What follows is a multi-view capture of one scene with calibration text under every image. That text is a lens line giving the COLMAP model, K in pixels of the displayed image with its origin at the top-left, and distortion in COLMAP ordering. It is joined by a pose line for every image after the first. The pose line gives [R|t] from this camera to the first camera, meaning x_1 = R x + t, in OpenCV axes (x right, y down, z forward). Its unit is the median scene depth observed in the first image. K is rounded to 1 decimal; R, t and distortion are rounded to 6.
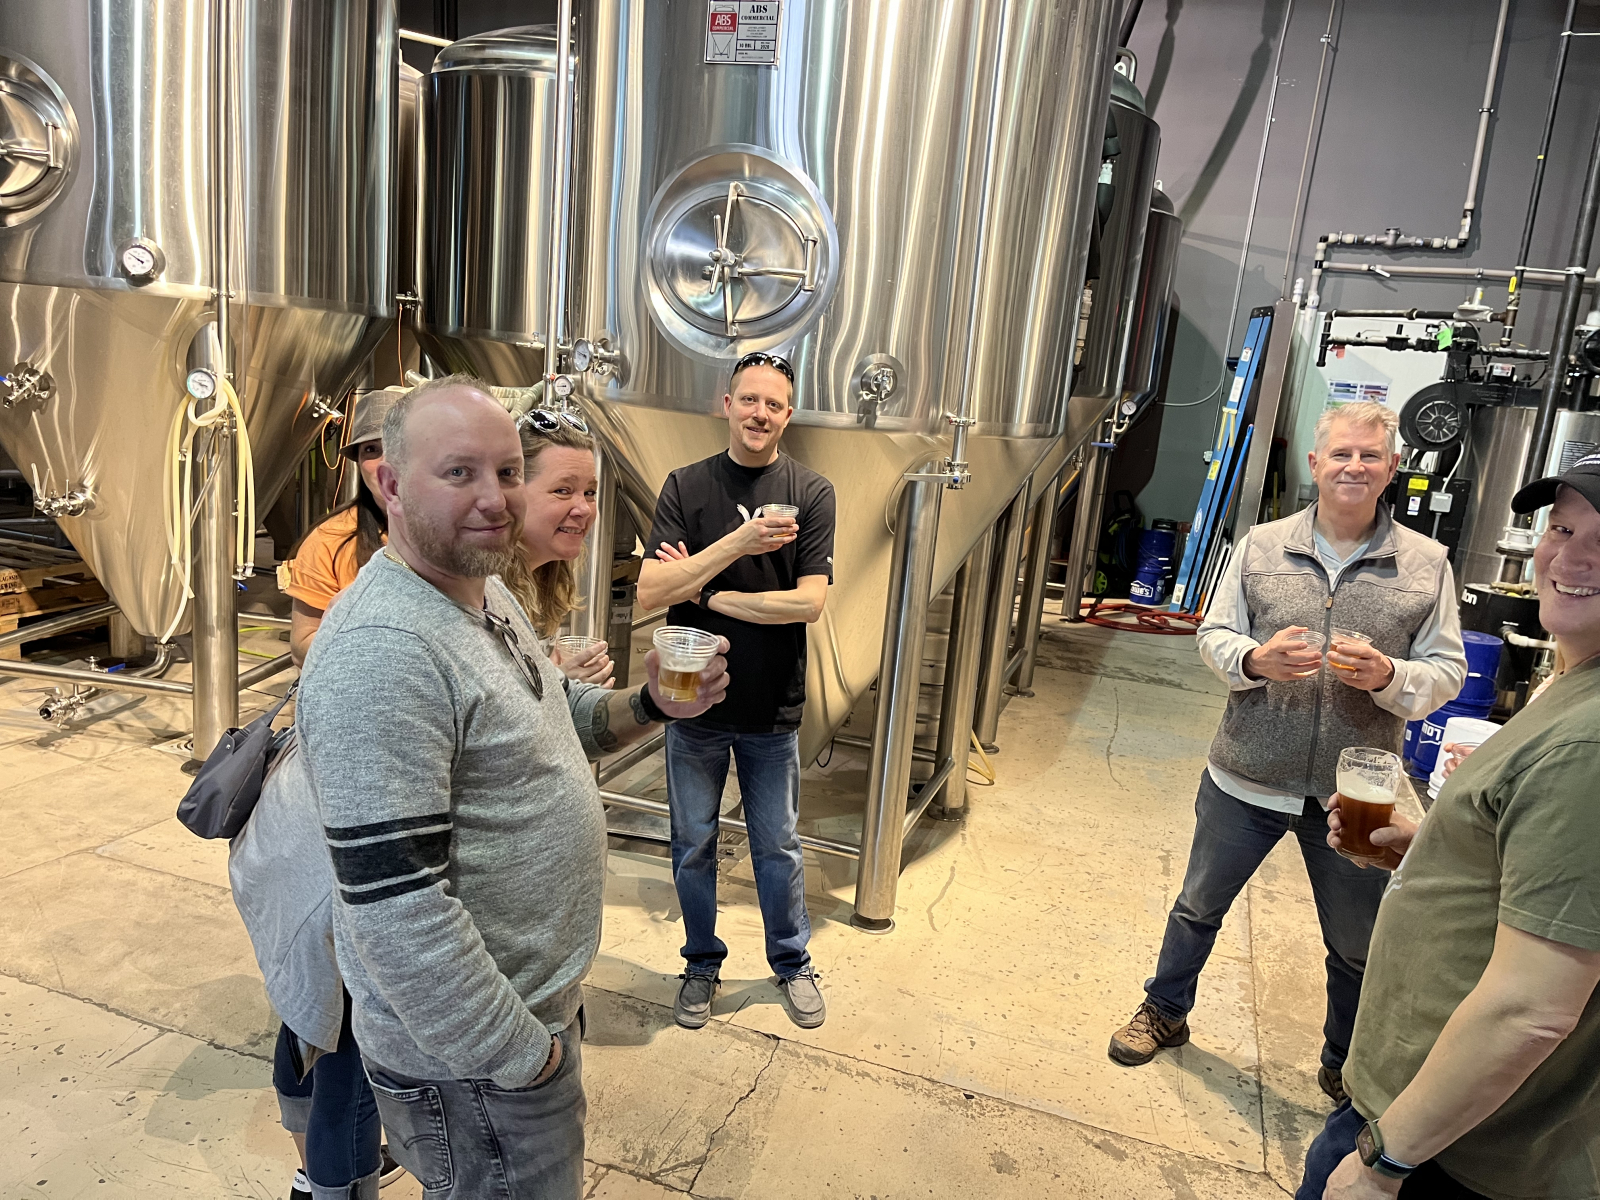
lens RADIAL K [[1209.3, 0, 800.0], [0, 1209.3, 600.0], [0, 0, 1]] dist [0.072197, -0.109880]
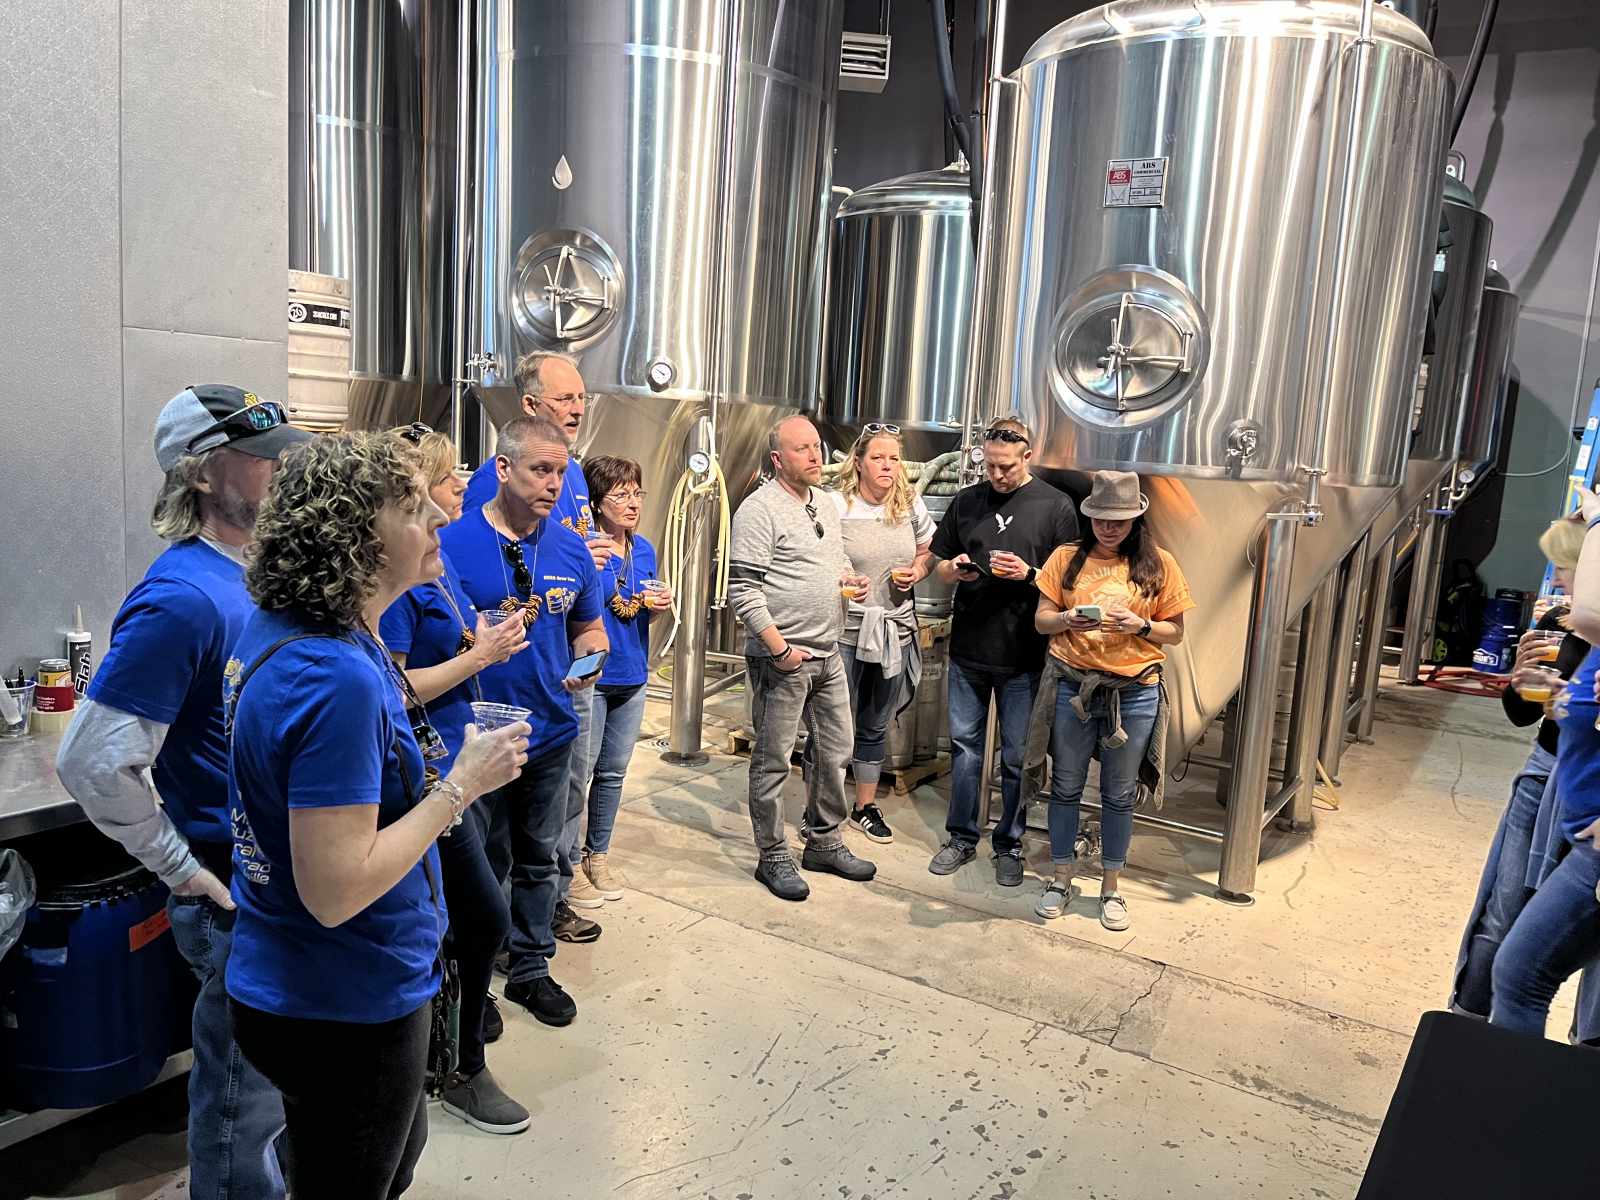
lens RADIAL K [[1228.8, 0, 795.5], [0, 1228.8, 592.2], [0, 0, 1]] dist [0.083671, -0.104513]
pose [[0.973132, 0.002670, -0.230232, -0.064259], [-0.022298, 0.996326, -0.082690, 0.065582], [0.229165, 0.085602, 0.969616, -0.239993]]
